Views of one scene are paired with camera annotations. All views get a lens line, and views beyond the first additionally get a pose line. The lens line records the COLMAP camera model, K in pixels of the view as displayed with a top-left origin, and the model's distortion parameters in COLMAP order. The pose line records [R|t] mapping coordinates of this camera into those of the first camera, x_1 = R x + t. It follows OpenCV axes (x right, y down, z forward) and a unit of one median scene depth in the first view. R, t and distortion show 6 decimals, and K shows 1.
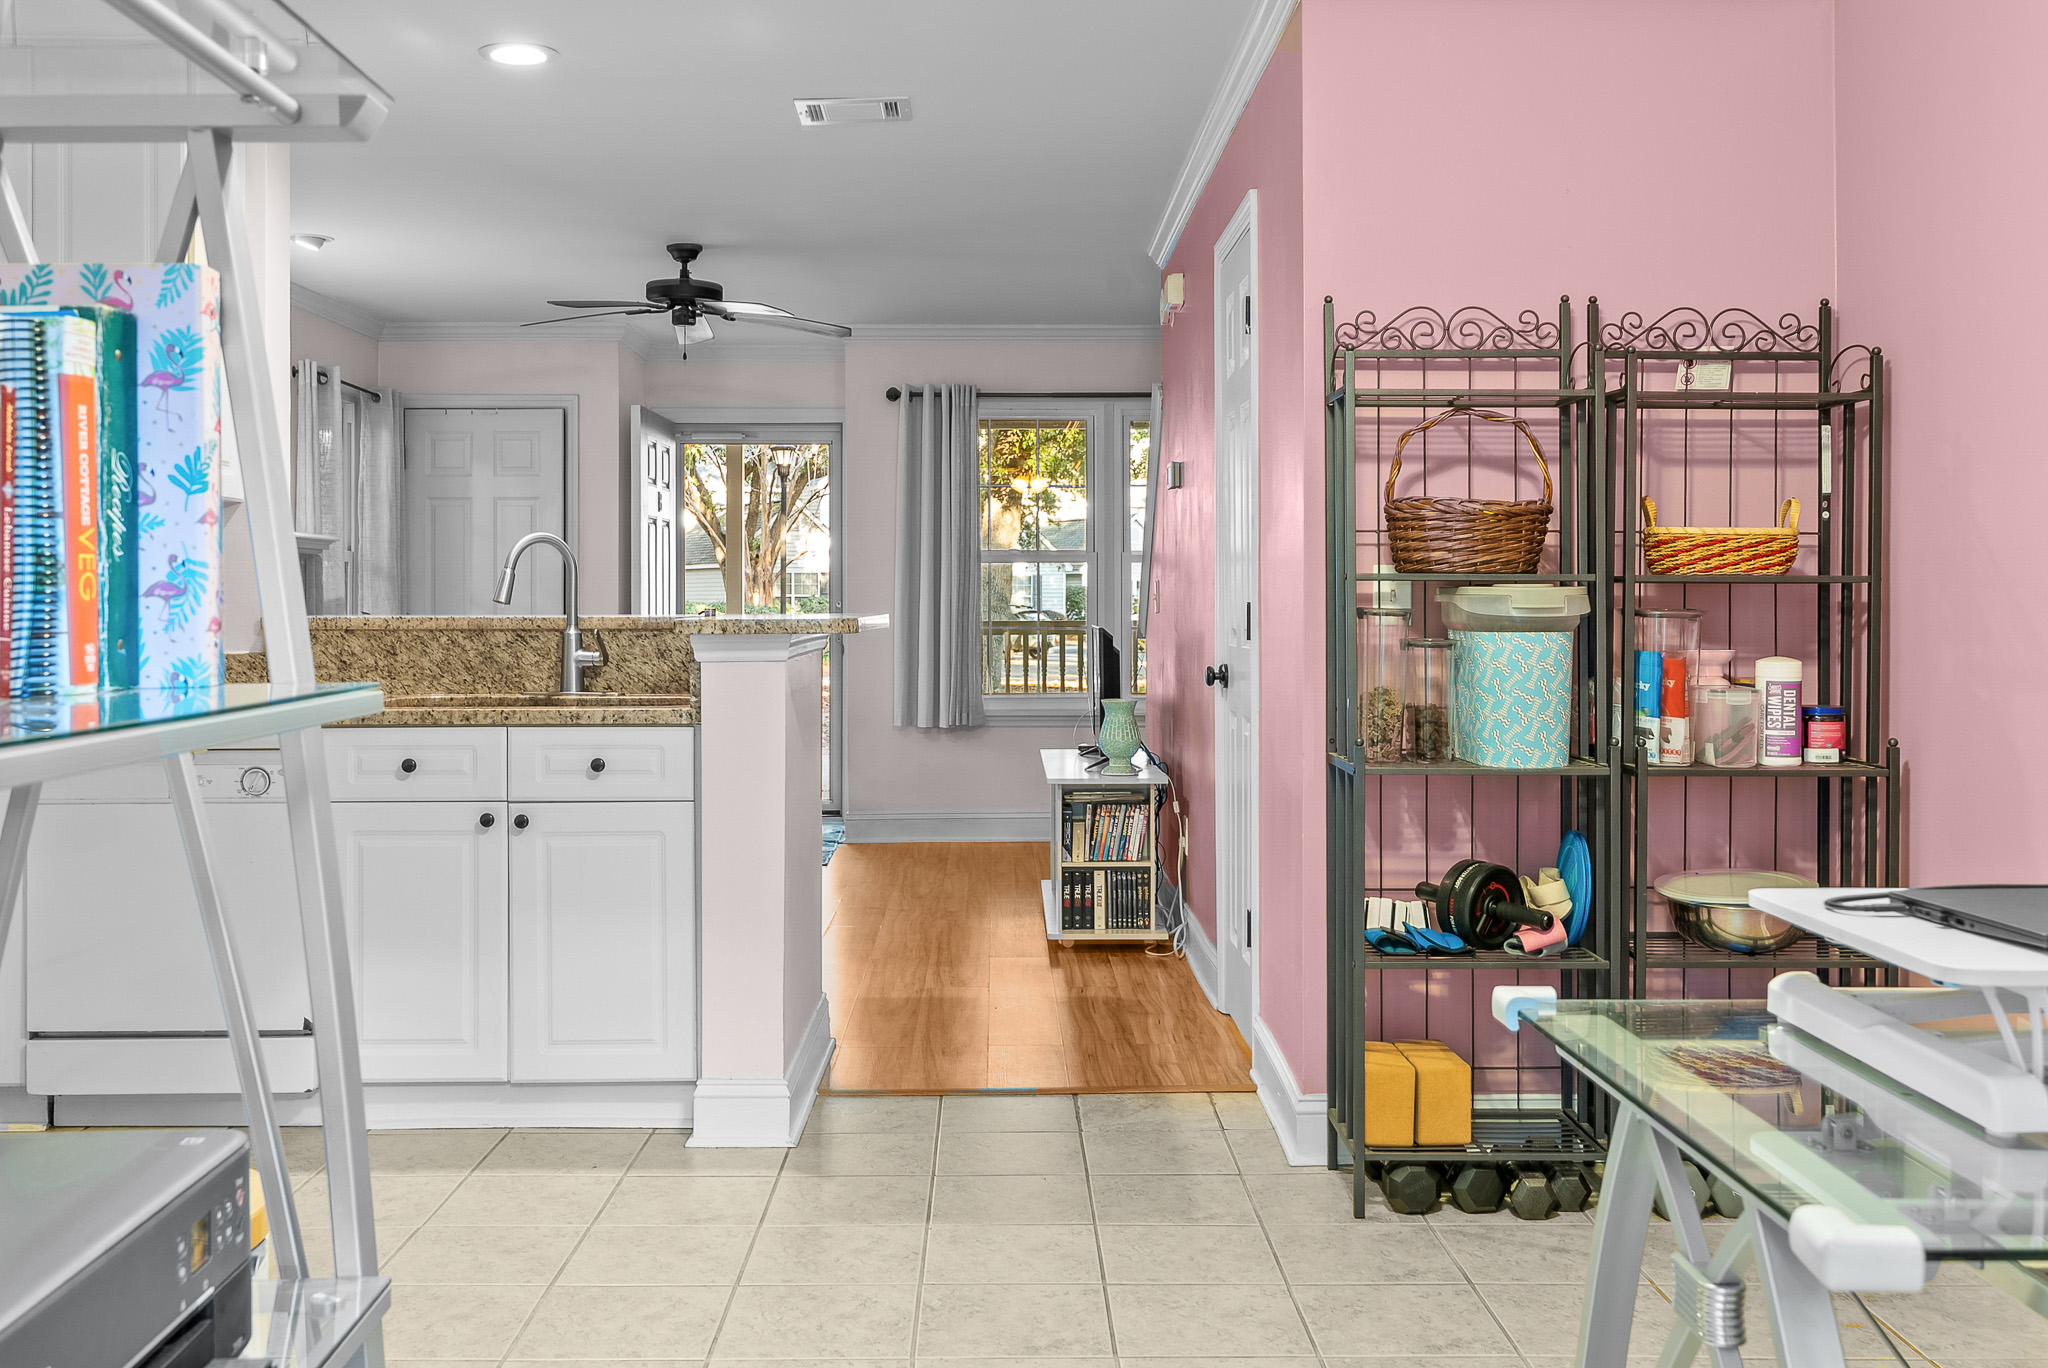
lens RADIAL K [[1873.1, 0, 986.5], [0, 1873.1, 604.3], [0, 0, 1]] dist [0.002630, 0.001922]
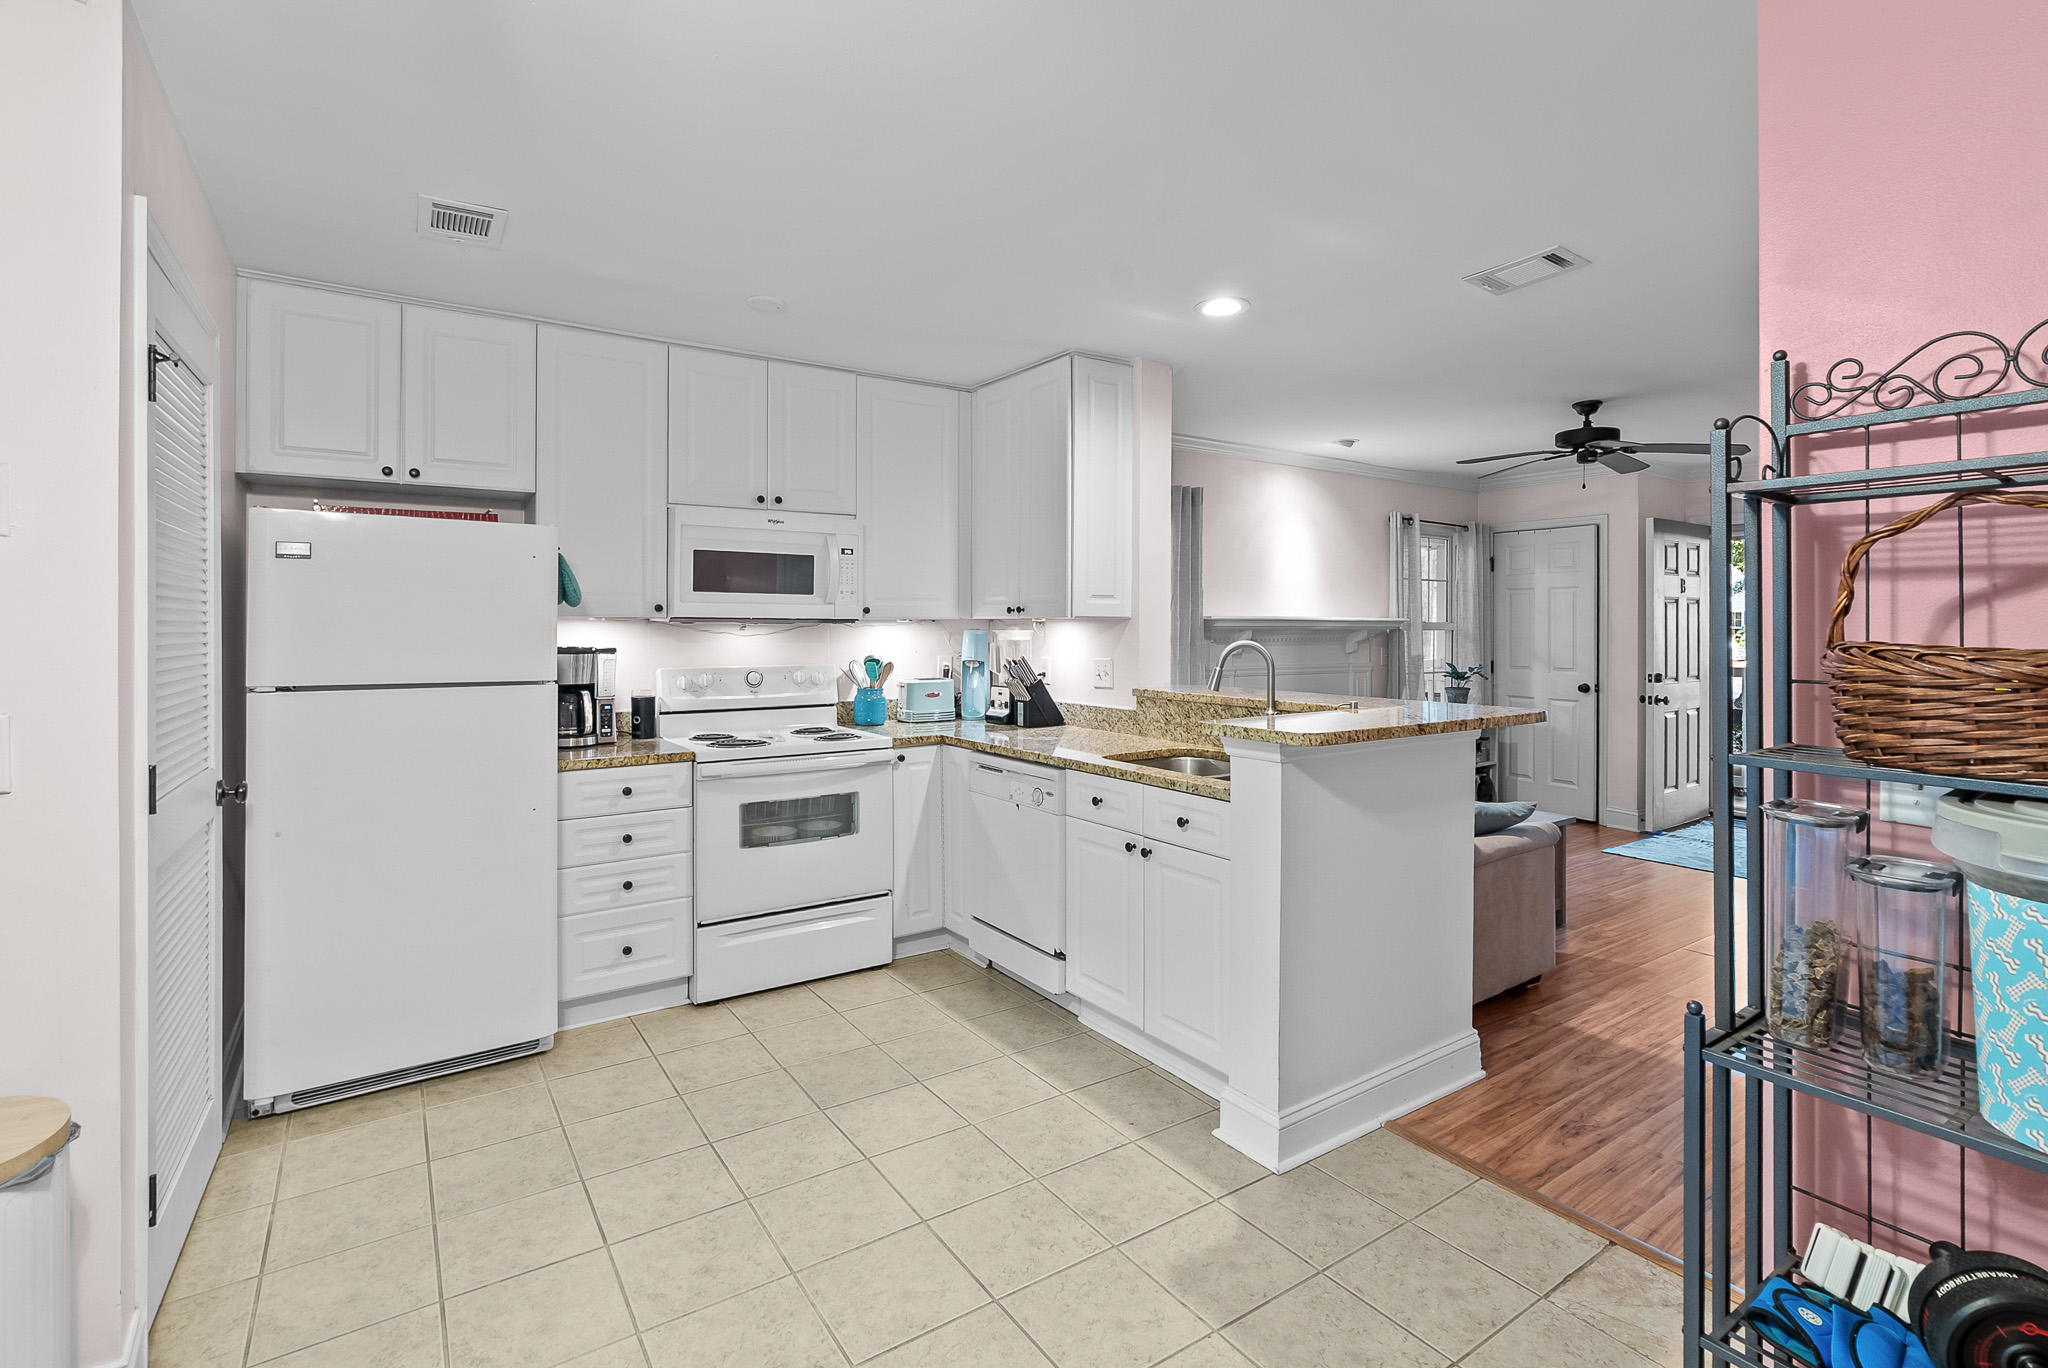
lens RADIAL K [[947.3, 0, 1033.4], [0, 947.3, 621.5], [0, 0, 1]] dist [-0.010379, 0.001080]
pose [[0.557678, -0.002830, -0.830053, 0.195737], [-0.002791, 0.999982, -0.005285, -0.035758], [0.830053, 0.005264, 0.557660, 0.343129]]
